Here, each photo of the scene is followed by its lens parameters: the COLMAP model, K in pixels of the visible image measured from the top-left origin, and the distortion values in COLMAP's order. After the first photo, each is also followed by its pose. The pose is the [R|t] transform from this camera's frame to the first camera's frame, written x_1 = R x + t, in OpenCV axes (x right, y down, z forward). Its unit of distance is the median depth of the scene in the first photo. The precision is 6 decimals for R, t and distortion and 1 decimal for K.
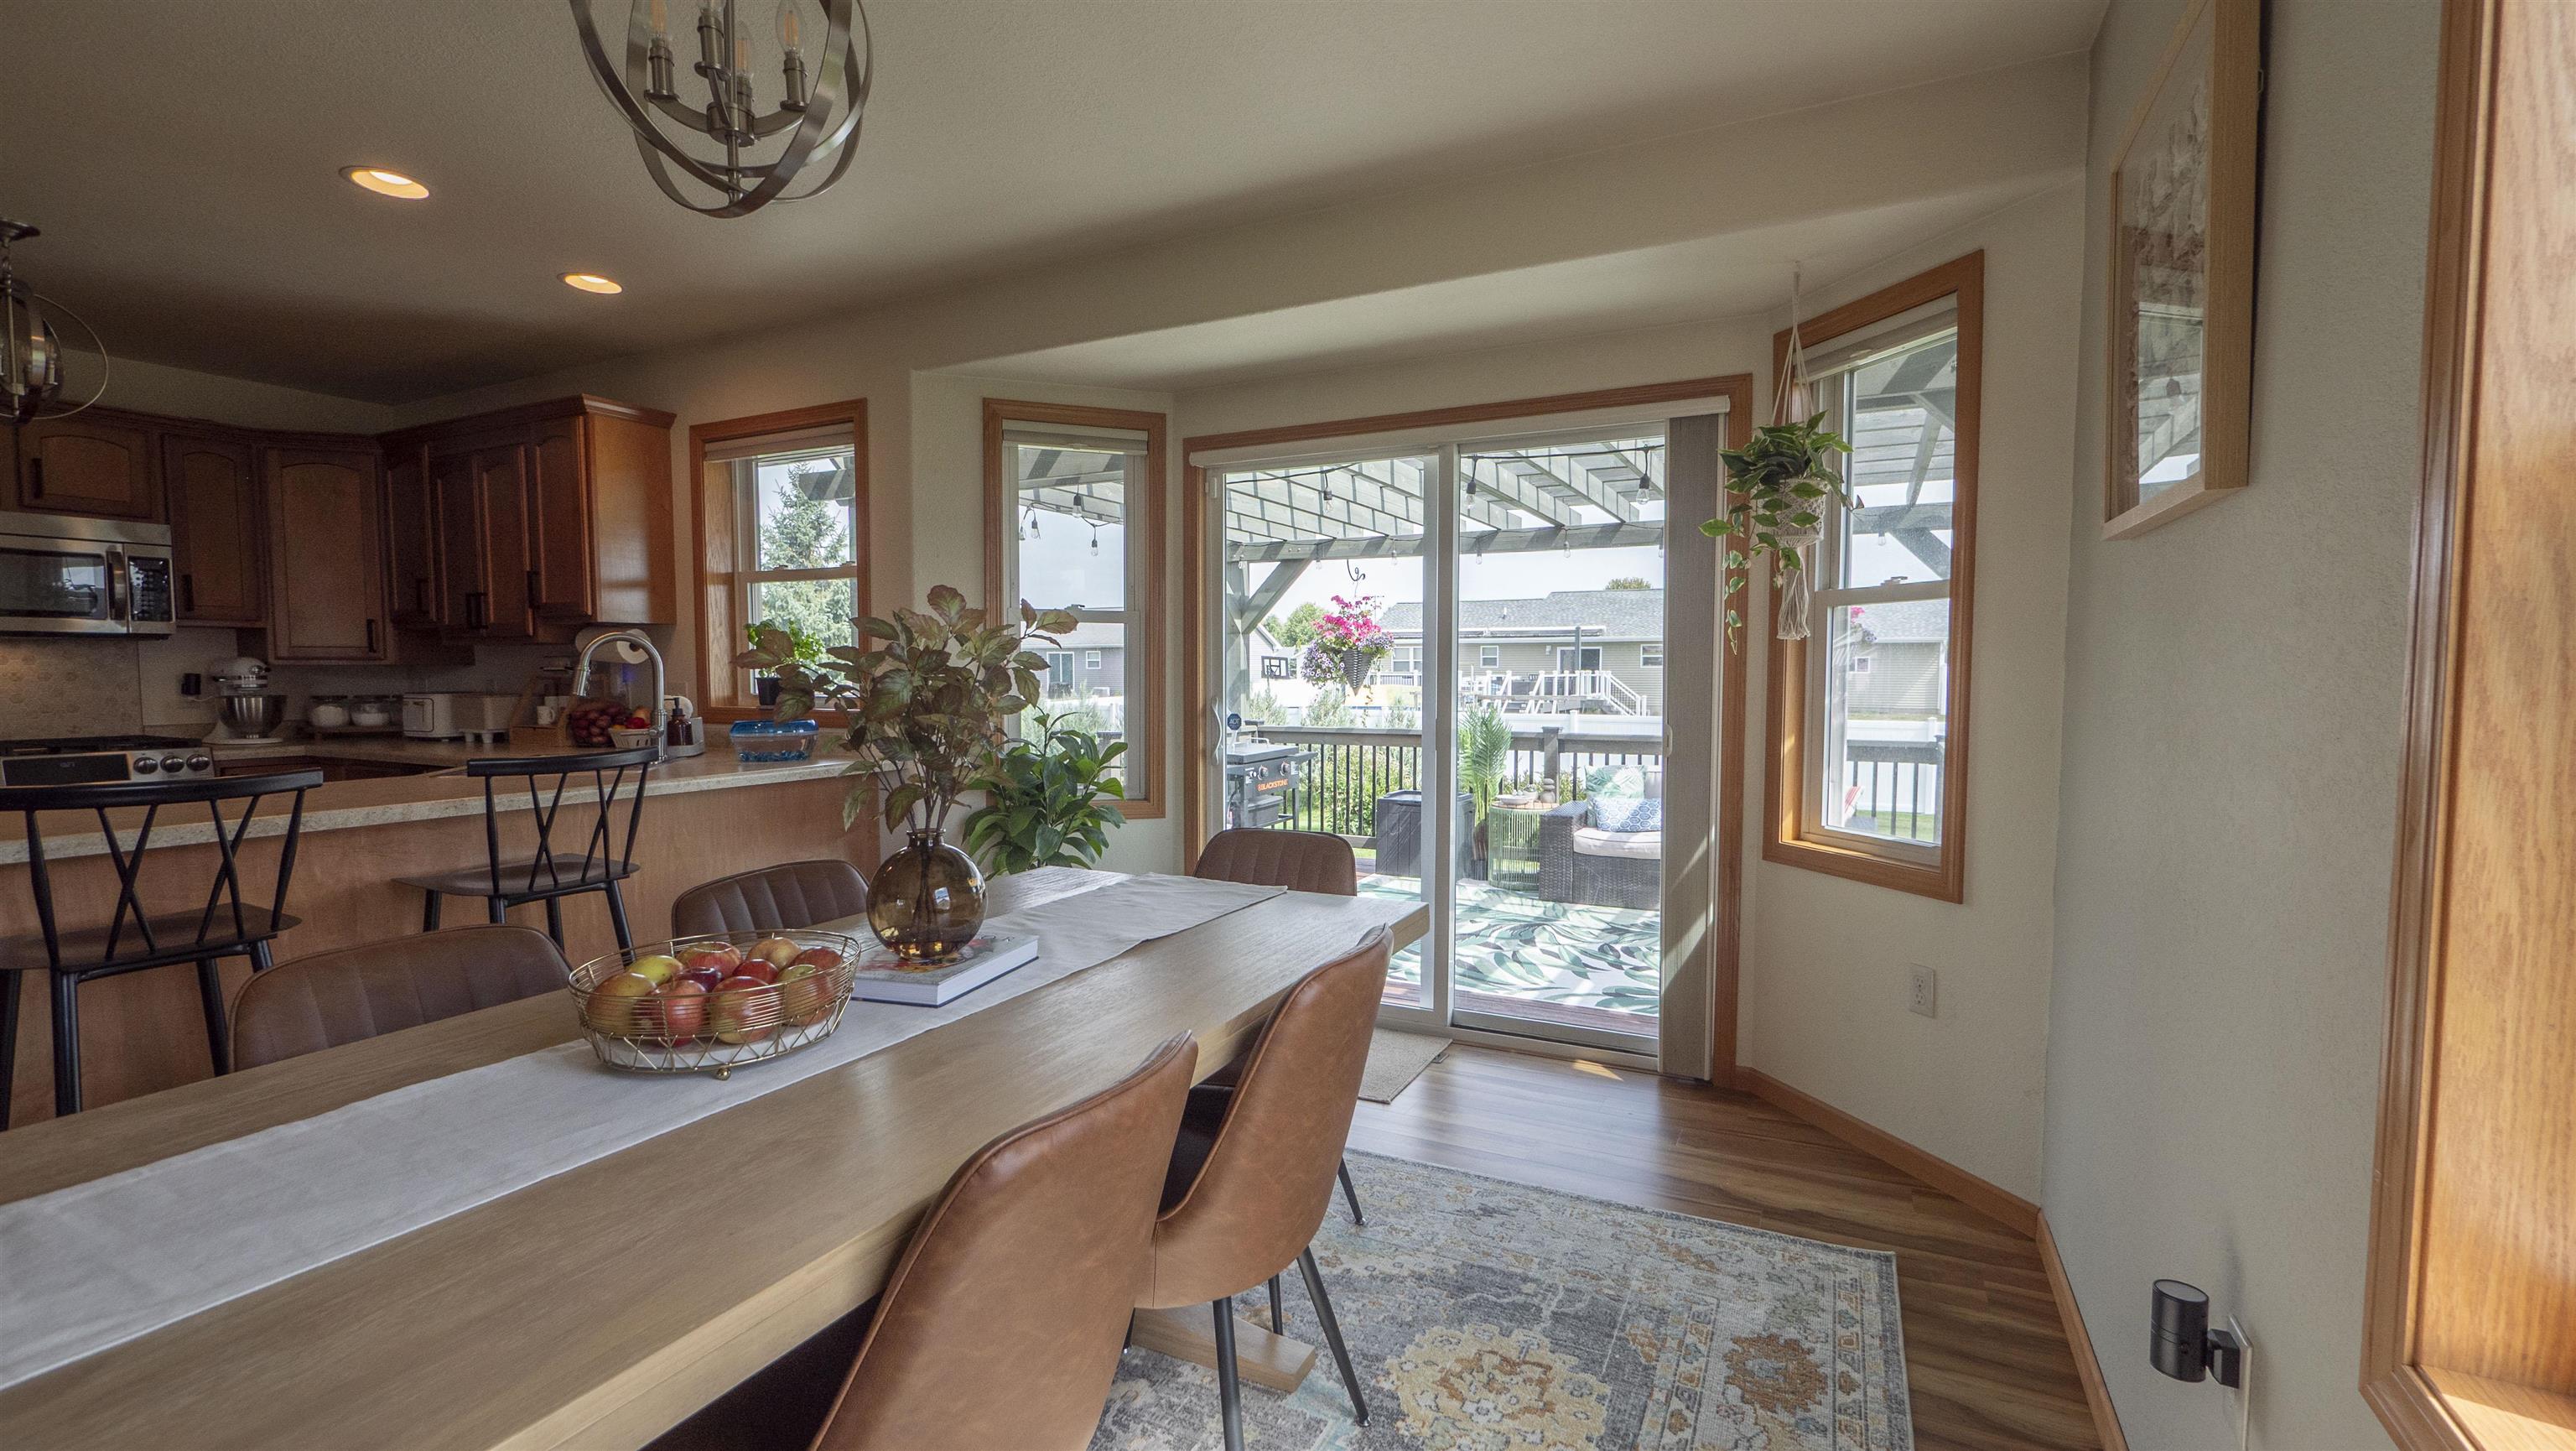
lens RADIAL K [[1097.2, 0, 1312.1], [0, 1097.2, 741.9], [0, 0, 1]] dist [-0.004708, 0.000602]
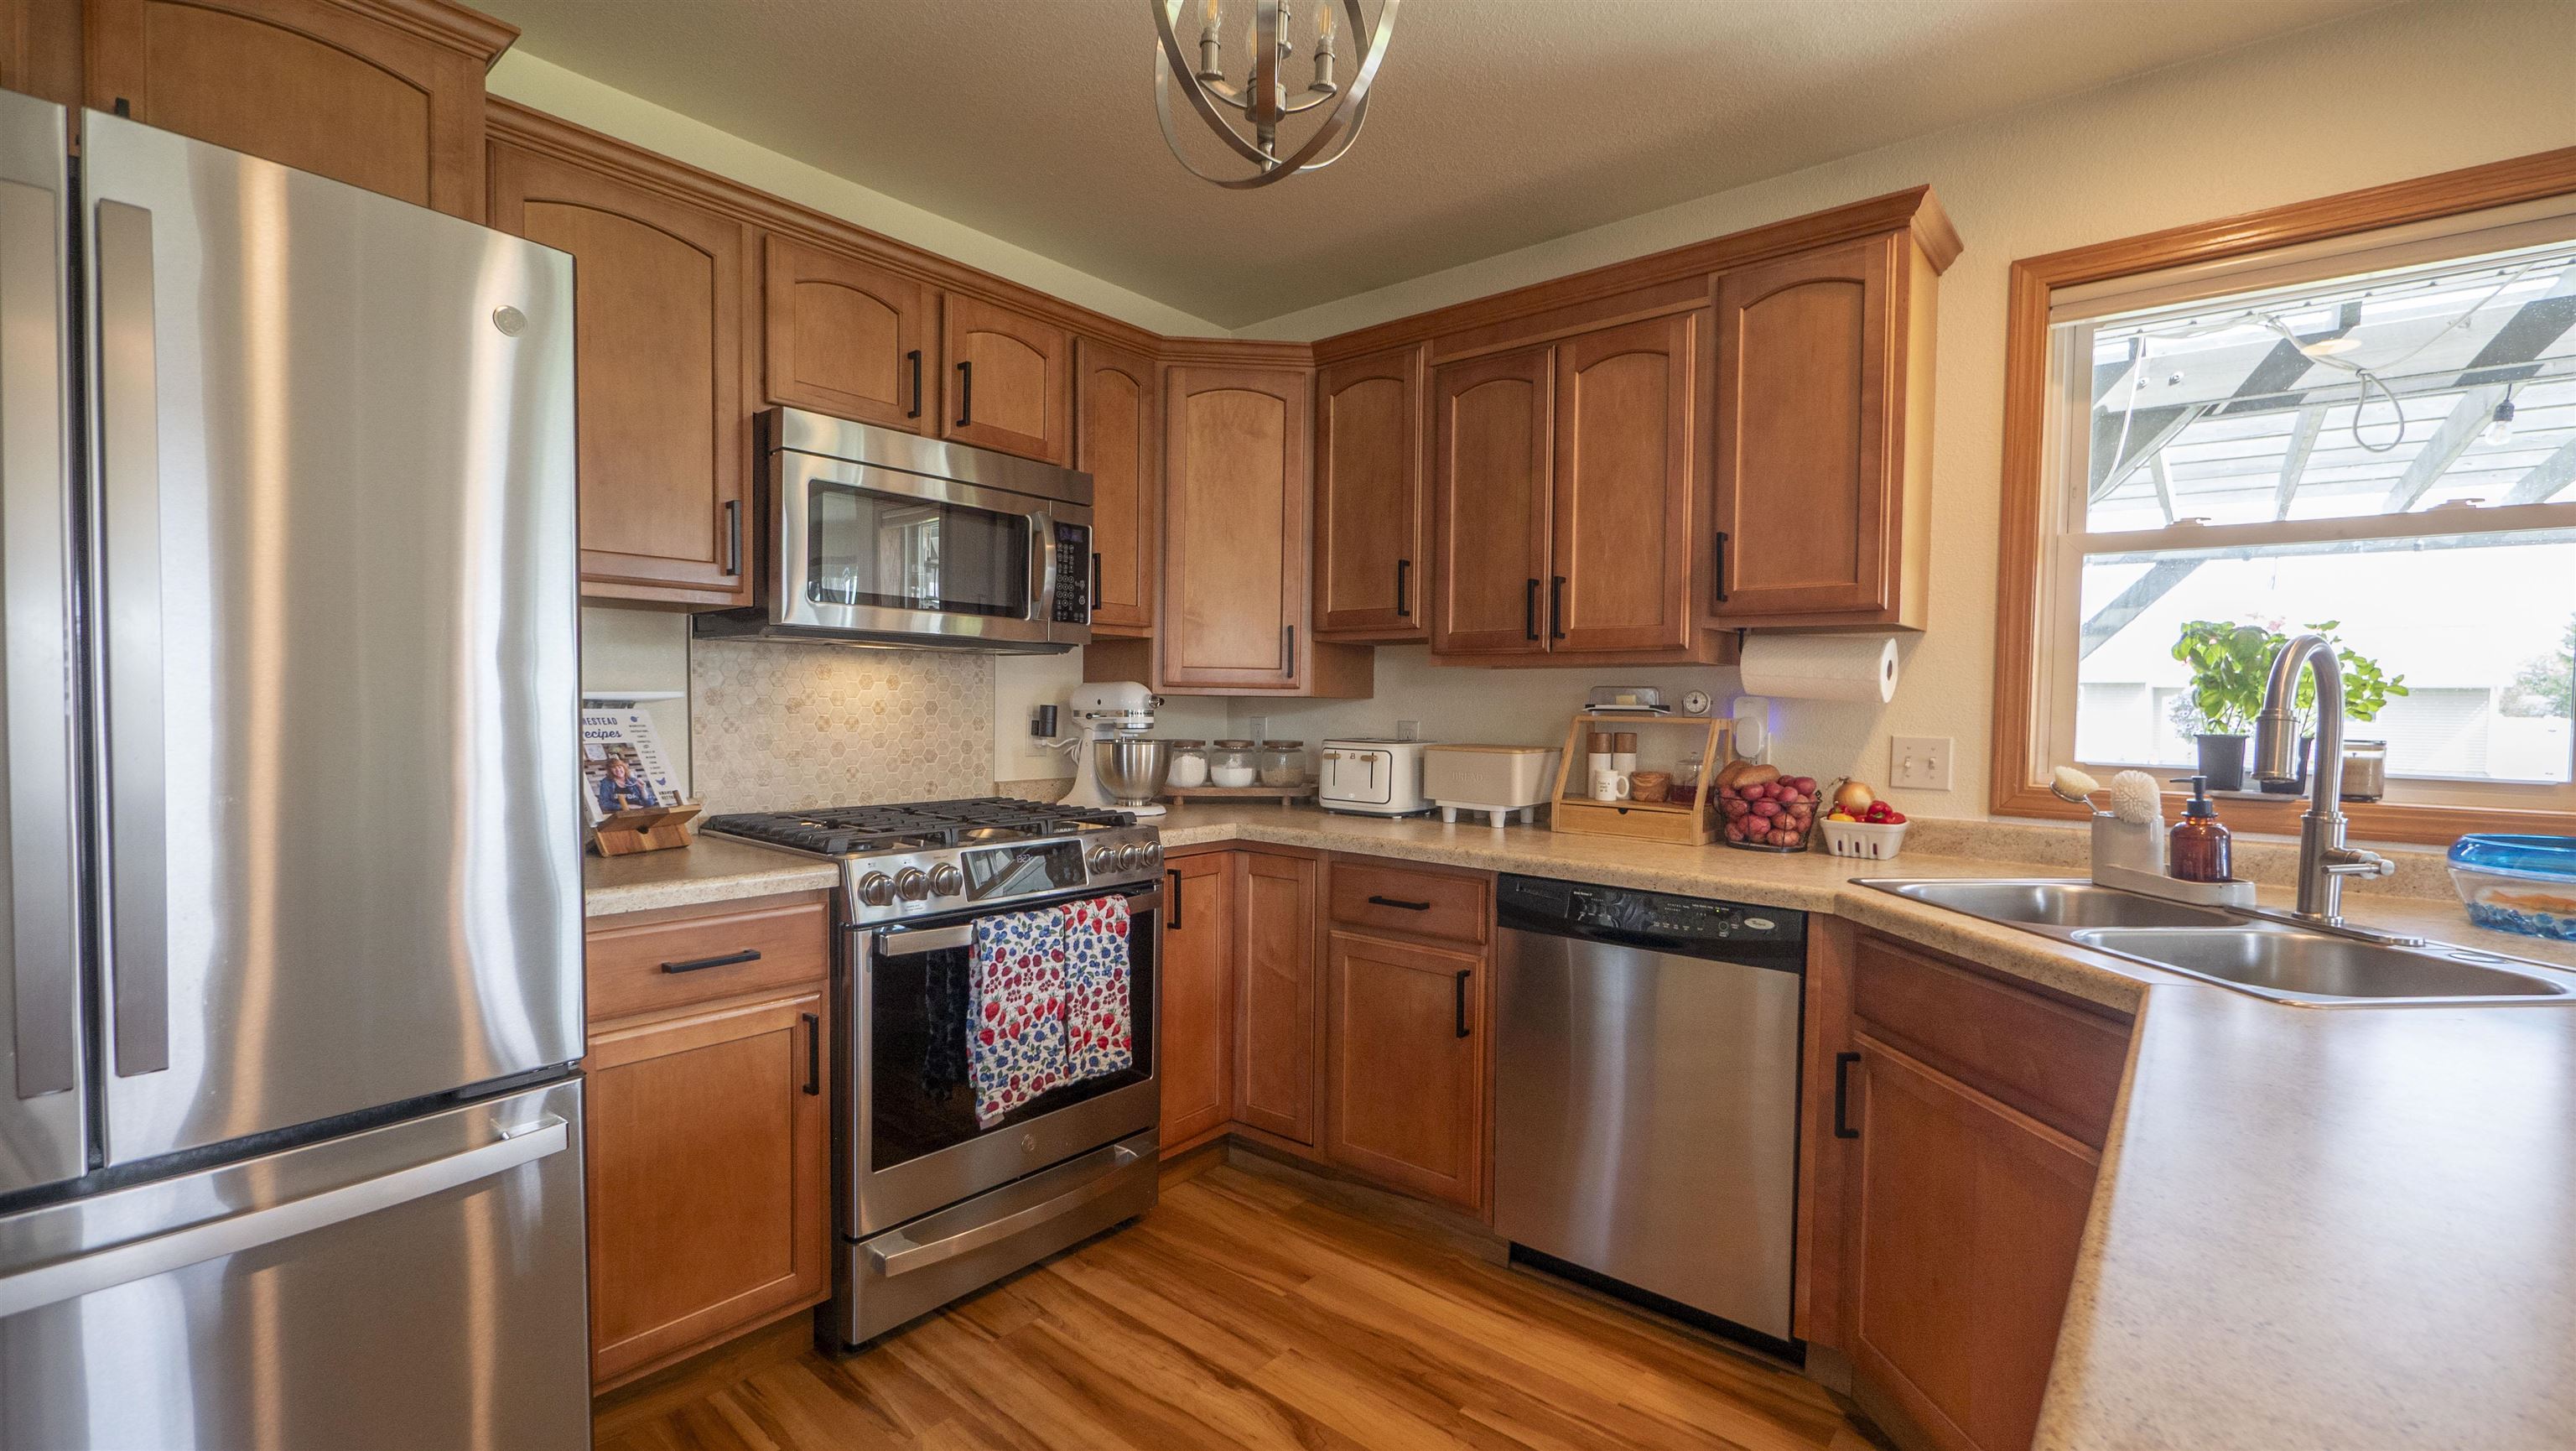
lens RADIAL K [[1097.2, 0, 1294.3], [0, 1097.2, 731.6], [0, 0, 1]] dist [-0.004708, 0.000602]
pose [[0.975813, 0.019516, -0.217733, -0.728980], [-0.028639, 0.998836, -0.038821, -0.024835], [0.216722, 0.044118, 0.975236, 0.376301]]
